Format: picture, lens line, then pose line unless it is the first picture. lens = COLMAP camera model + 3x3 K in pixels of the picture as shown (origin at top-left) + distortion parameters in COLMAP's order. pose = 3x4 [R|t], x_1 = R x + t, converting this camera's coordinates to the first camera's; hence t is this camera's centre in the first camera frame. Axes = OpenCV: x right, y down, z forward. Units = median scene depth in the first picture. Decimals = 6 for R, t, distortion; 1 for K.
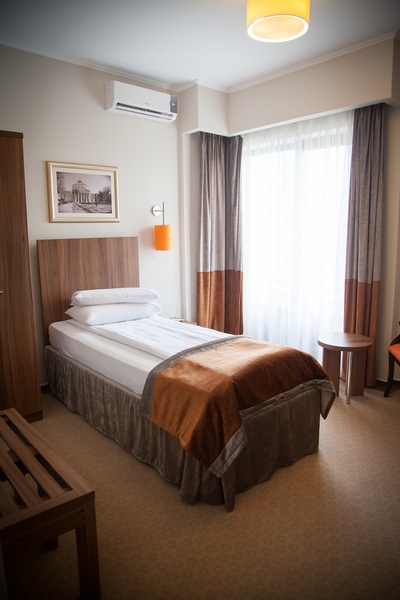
lens RADIAL K [[416.4, 0, 200.0], [0, 416.4, 300.0], [0, 0, 1]] dist [-0.068918, 0.001672]
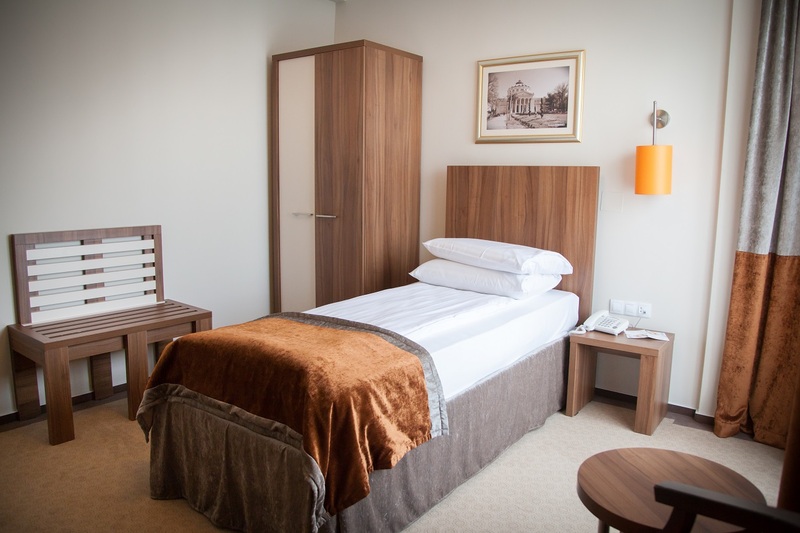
lens RADIAL K [[607.9, 0, 400.0], [0, 607.9, 266.5], [0, 0, 1]] dist [-0.069287, 0.002460]
pose [[0.190461, 0.156835, -0.969086, 0.663083], [-0.182471, 0.975609, 0.122029, -0.076800], [0.964587, 0.153589, 0.214433, 0.635165]]
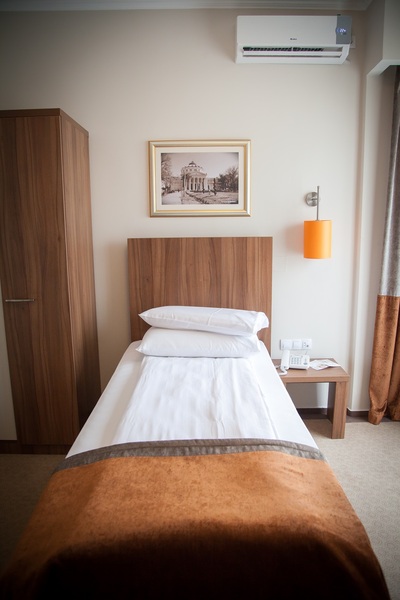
lens RADIAL K [[429.2, 0, 200.0], [0, 429.2, 300.0], [0, 0, 1]] dist [-0.070742, 0.004483]
pose [[0.741240, 0.119951, -0.660435, 0.266897], [-0.110791, 0.992272, 0.055874, -0.080253], [0.662033, 0.031755, 0.748801, 0.417892]]
